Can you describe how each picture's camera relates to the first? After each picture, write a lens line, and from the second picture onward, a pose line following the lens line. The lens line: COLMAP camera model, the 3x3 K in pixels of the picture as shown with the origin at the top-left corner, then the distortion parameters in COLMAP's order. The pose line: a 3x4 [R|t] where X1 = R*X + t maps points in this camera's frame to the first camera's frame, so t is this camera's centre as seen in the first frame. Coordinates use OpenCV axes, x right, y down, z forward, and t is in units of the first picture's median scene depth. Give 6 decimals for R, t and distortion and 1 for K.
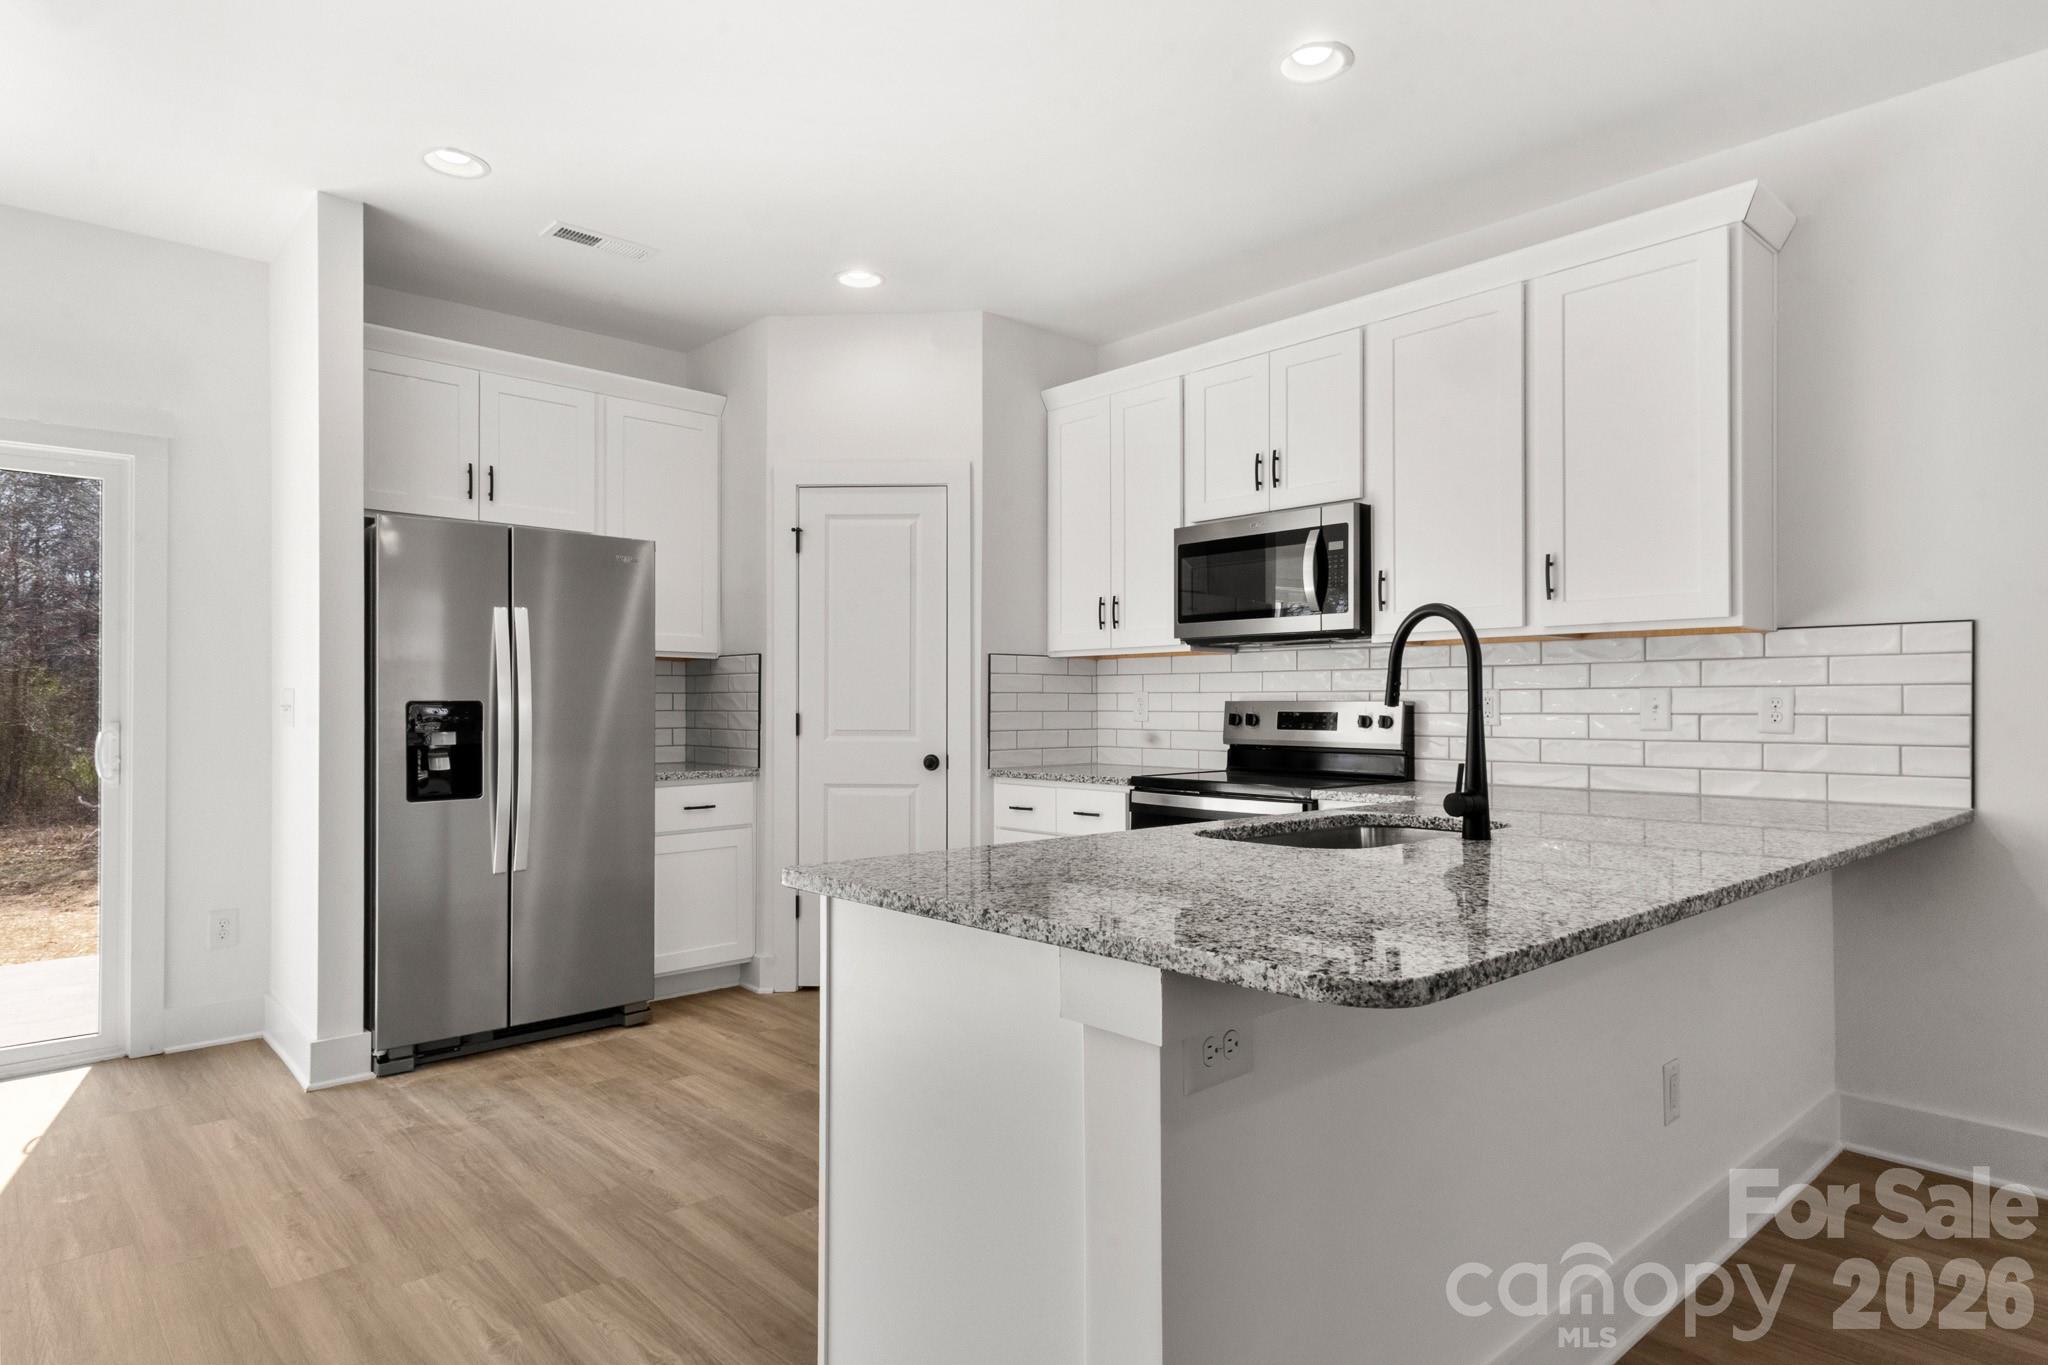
lens RADIAL K [[1164.6, 0, 1024.0], [0, 1164.6, 682.5], [0, 0, 1]] dist [0.021539, 0.001485]
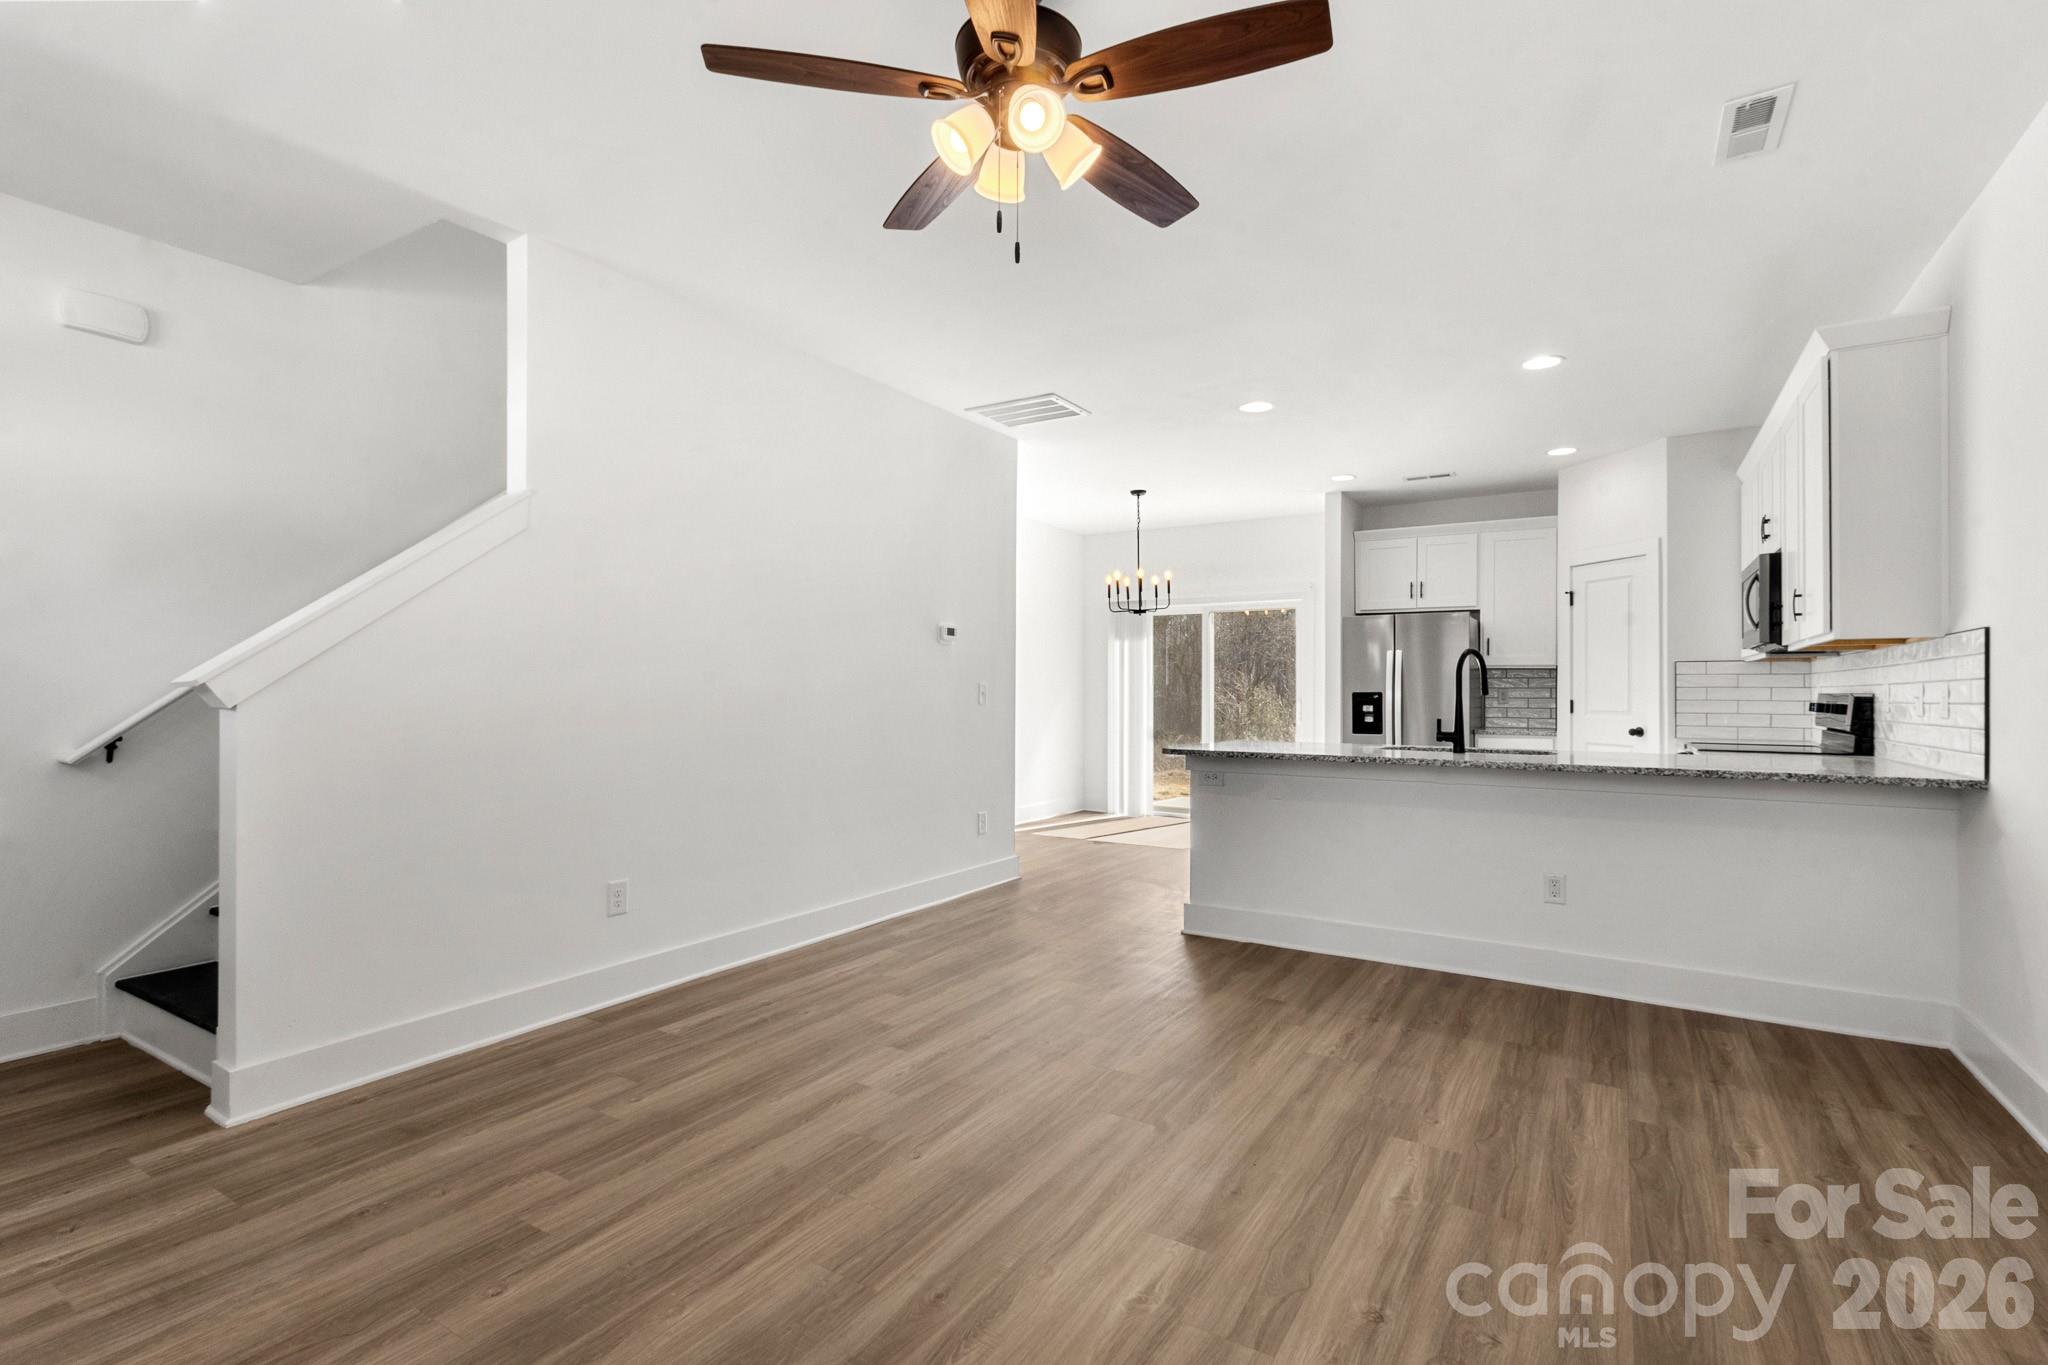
lens RADIAL K [[945.2, 0, 1026.4], [0, 945.2, 677.2], [0, 0, 1]] dist [0.006802, 0.000513]
pose [[0.275526, -0.014616, -0.961182, 1.061327], [0.013118, 0.999848, -0.011444, -0.001858], [0.961204, -0.009456, 0.275676, -0.169359]]
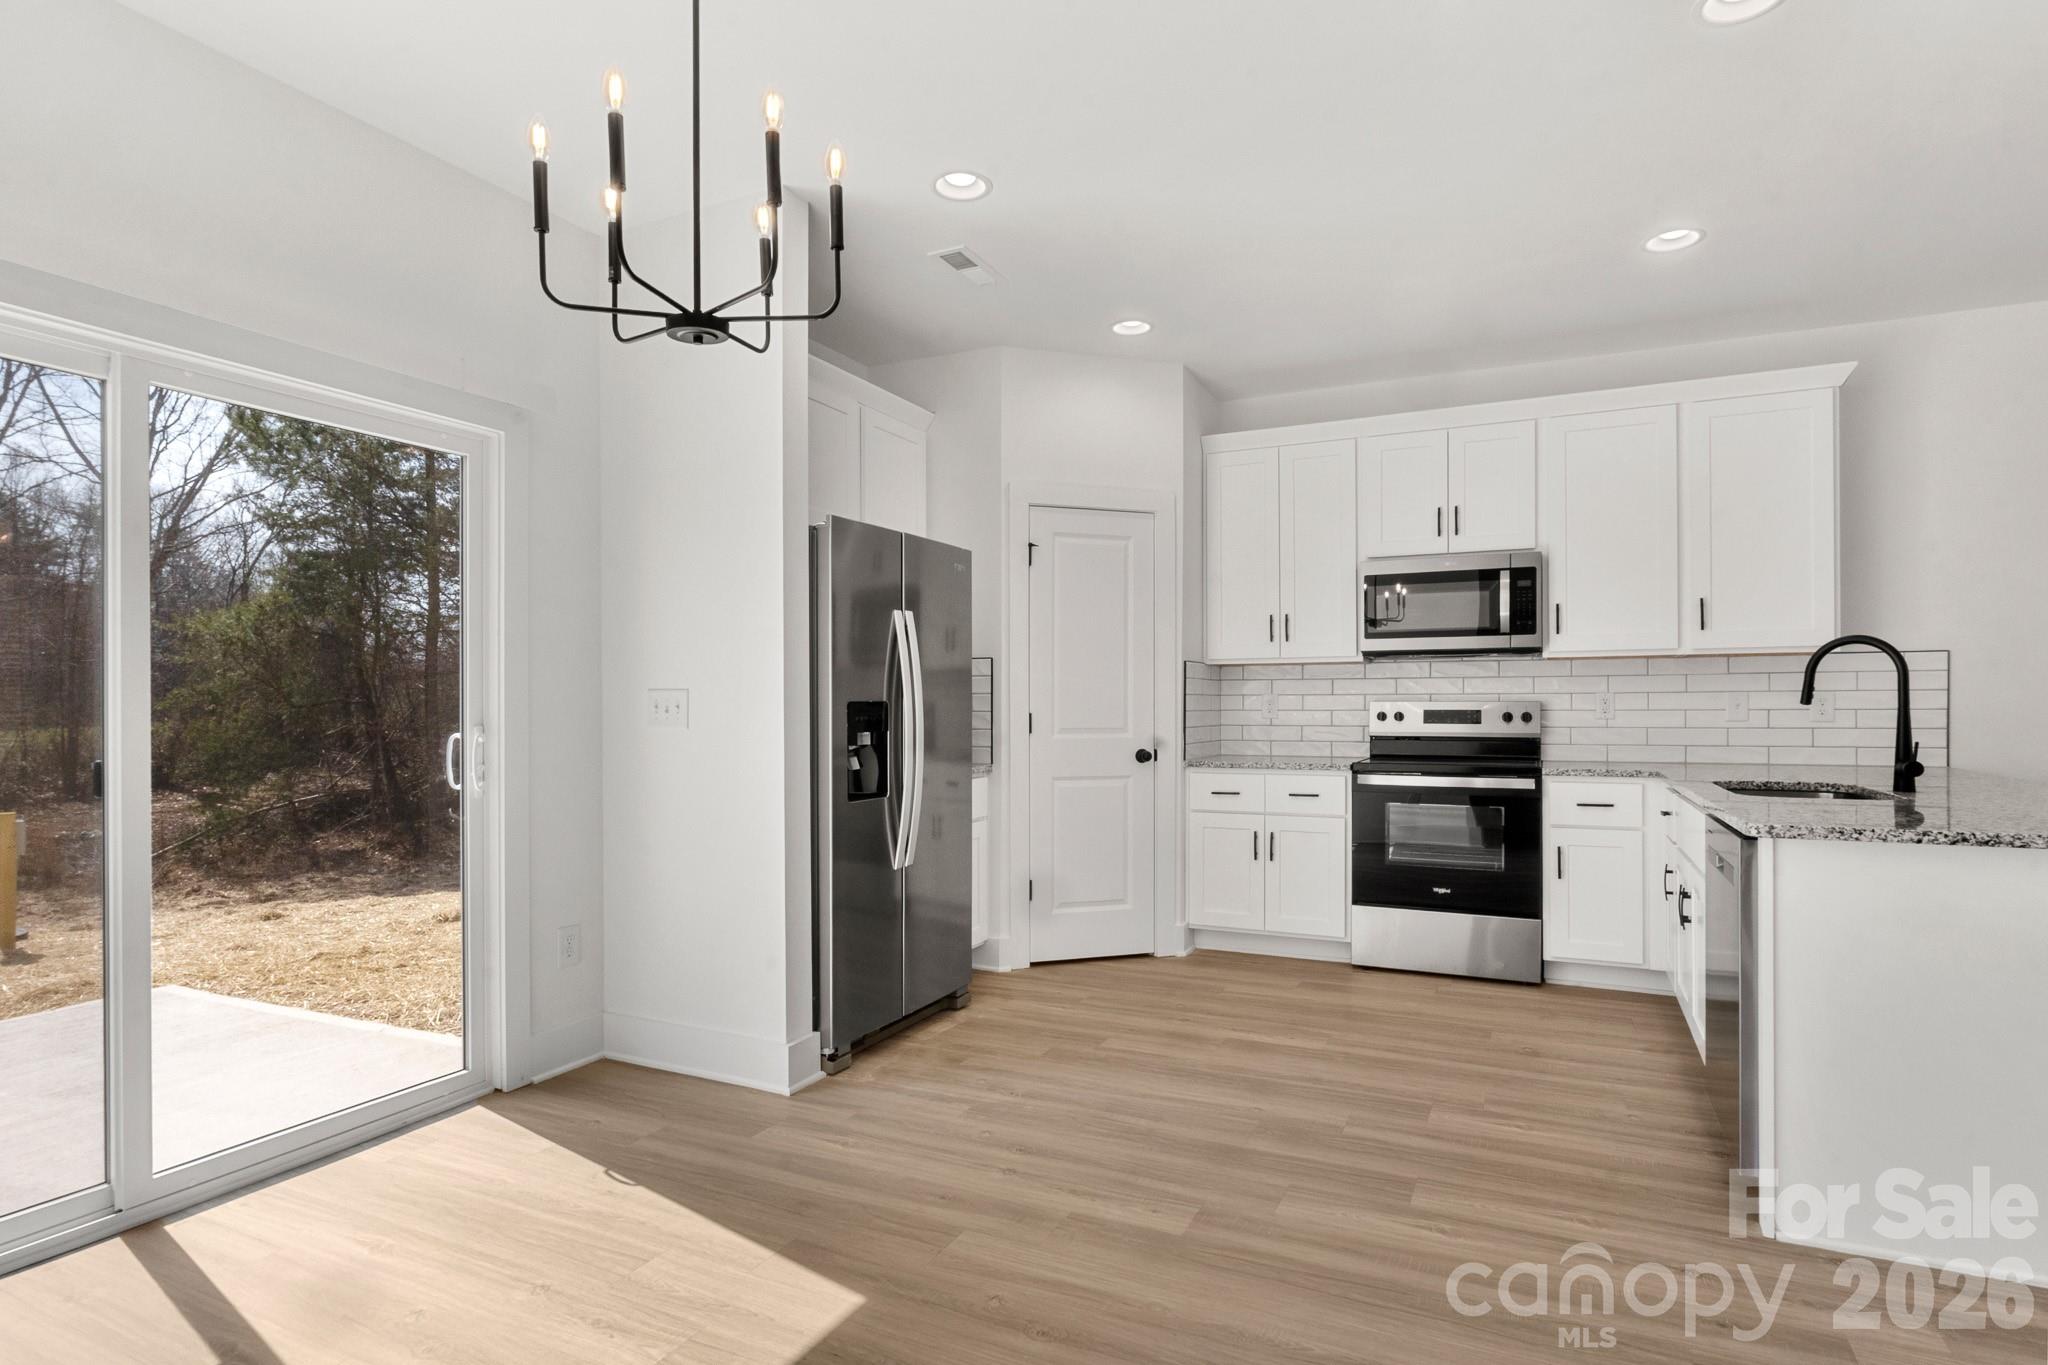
lens RADIAL K [[1076.1, 0, 1029.1], [0, 1076.1, 702.0], [0, 0, 1]] dist [-0.003026, 0.000046]
pose [[0.926864, -0.000650, 0.375396, -0.662788], [-0.004775, 0.999897, 0.013521, 0.002660], [-0.375366, -0.014325, 0.926766, 0.077961]]
